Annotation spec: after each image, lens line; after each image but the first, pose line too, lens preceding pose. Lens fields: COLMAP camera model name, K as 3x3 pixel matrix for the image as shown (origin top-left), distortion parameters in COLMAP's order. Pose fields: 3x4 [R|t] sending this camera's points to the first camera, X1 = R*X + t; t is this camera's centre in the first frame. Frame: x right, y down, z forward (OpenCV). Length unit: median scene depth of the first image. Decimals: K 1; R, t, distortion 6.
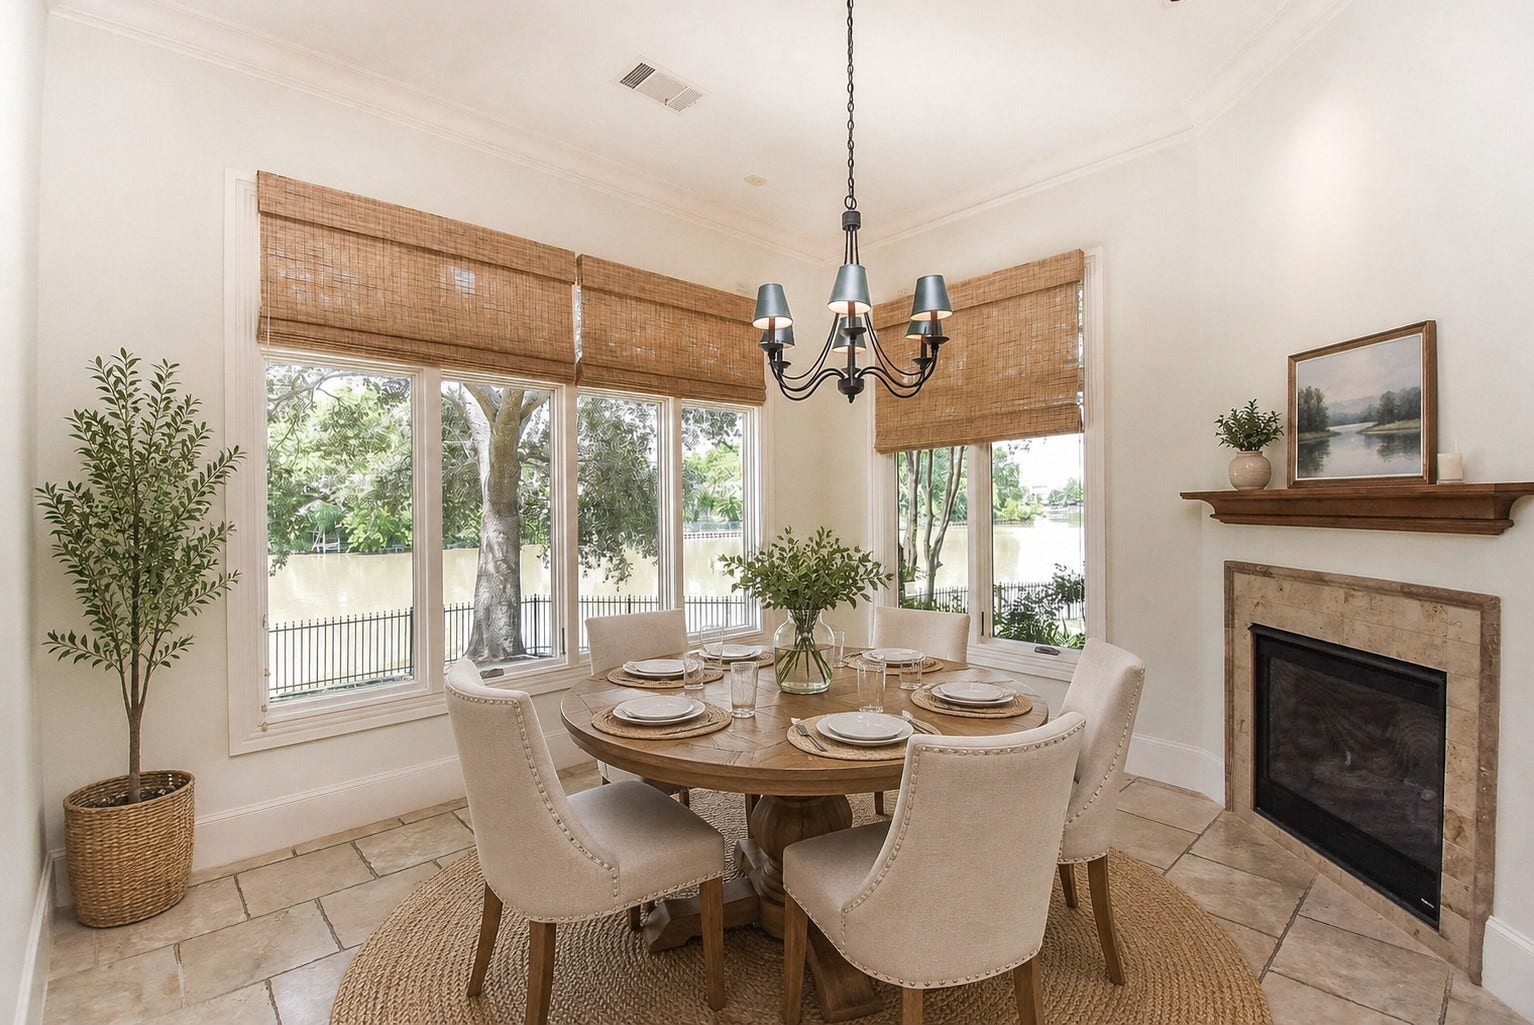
lens RADIAL K [[685.9, 0, 760.5], [0, 685.9, 503.2], [0, 0, 1]] dist [0.020737, -0.030260]
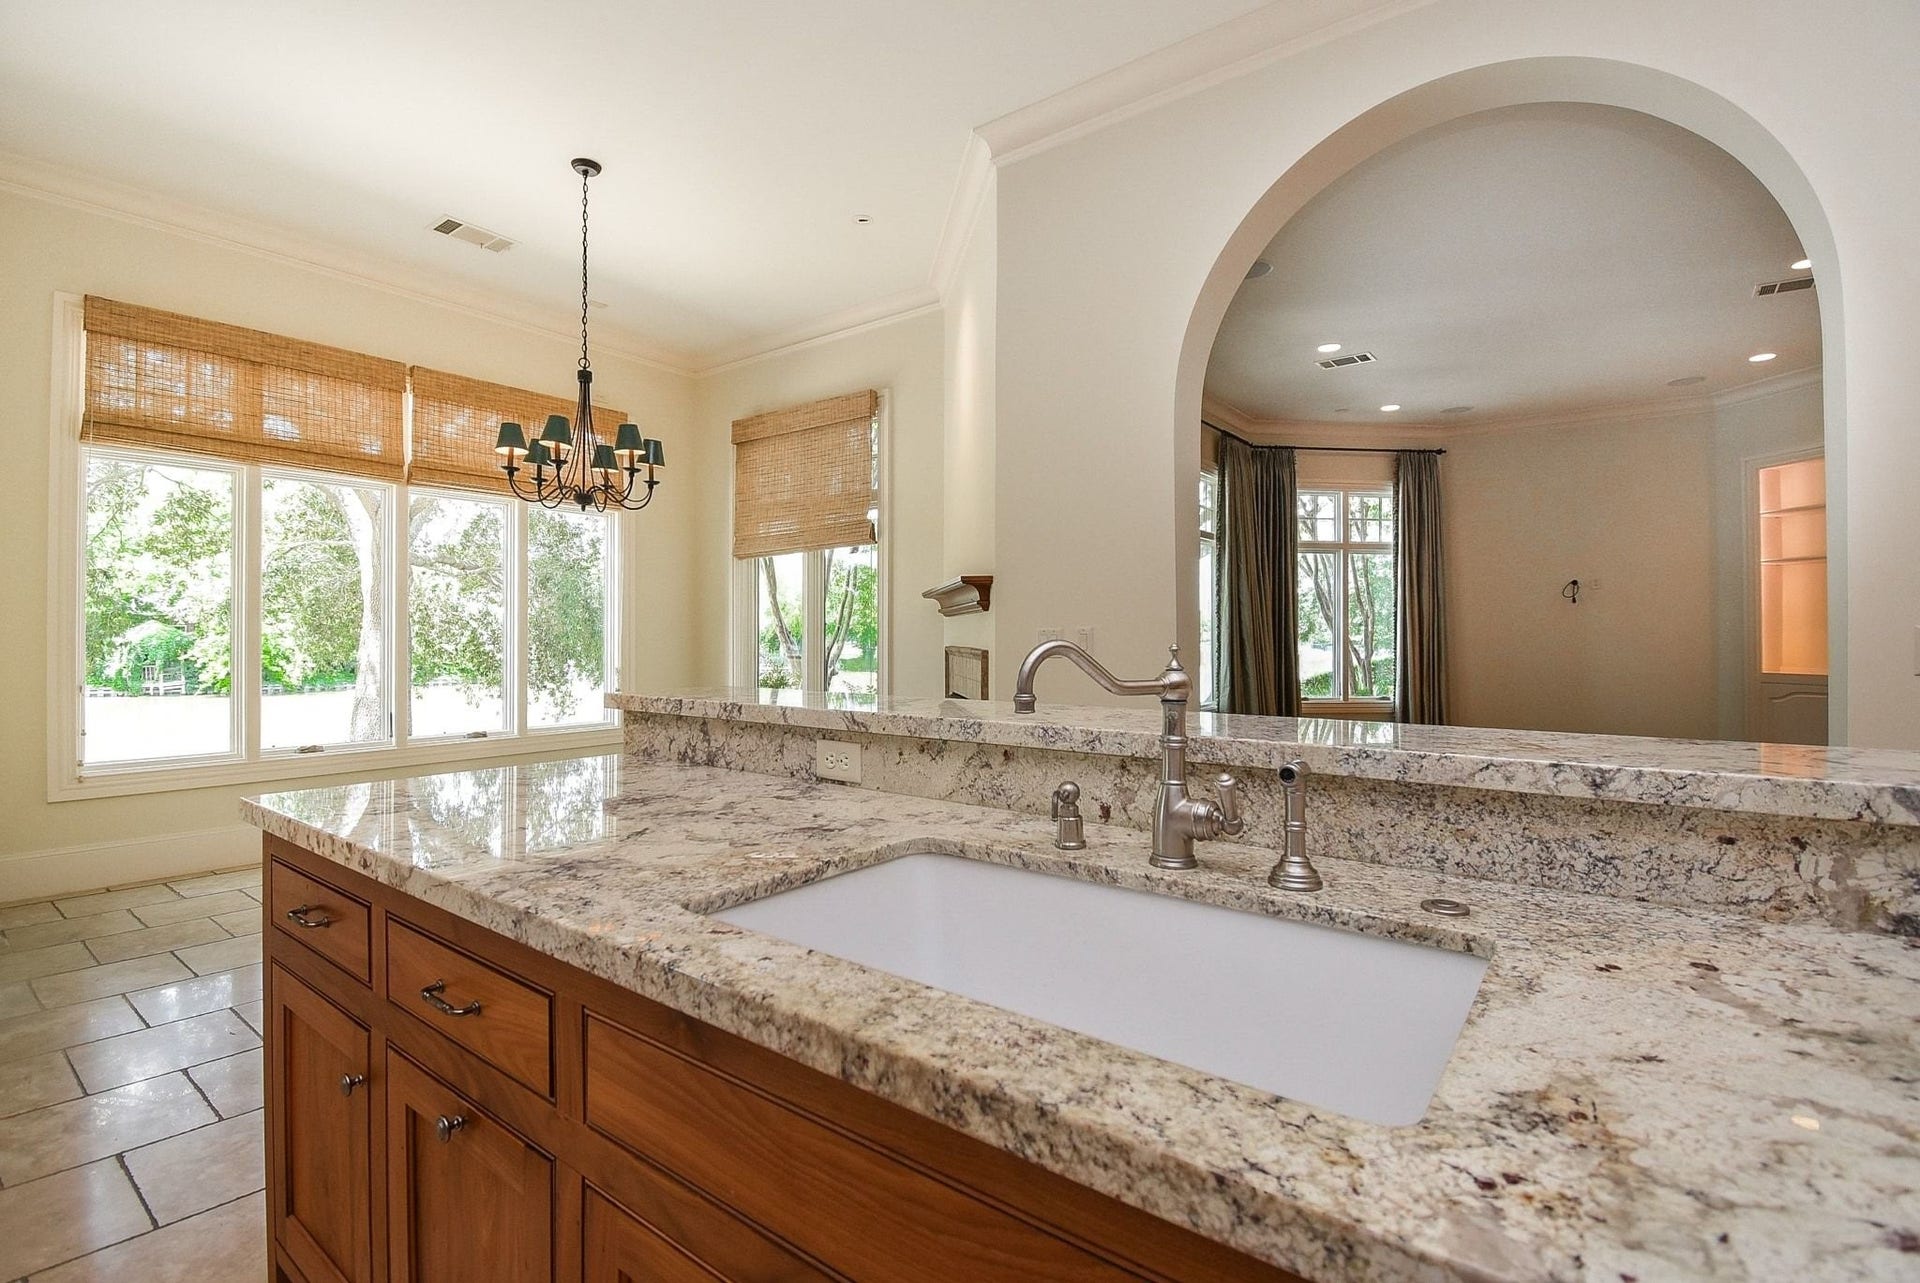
lens RADIAL K [[866.7, 0, 957.1], [0, 866.7, 630.2], [0, 0, 1]] dist [0.009720, -0.023754]
pose [[0.983639, 0.012150, 0.179739, 0.331841], [-0.010946, 0.999911, -0.007691, 0.055228], [-0.179816, 0.005598, 0.983684, -0.478165]]
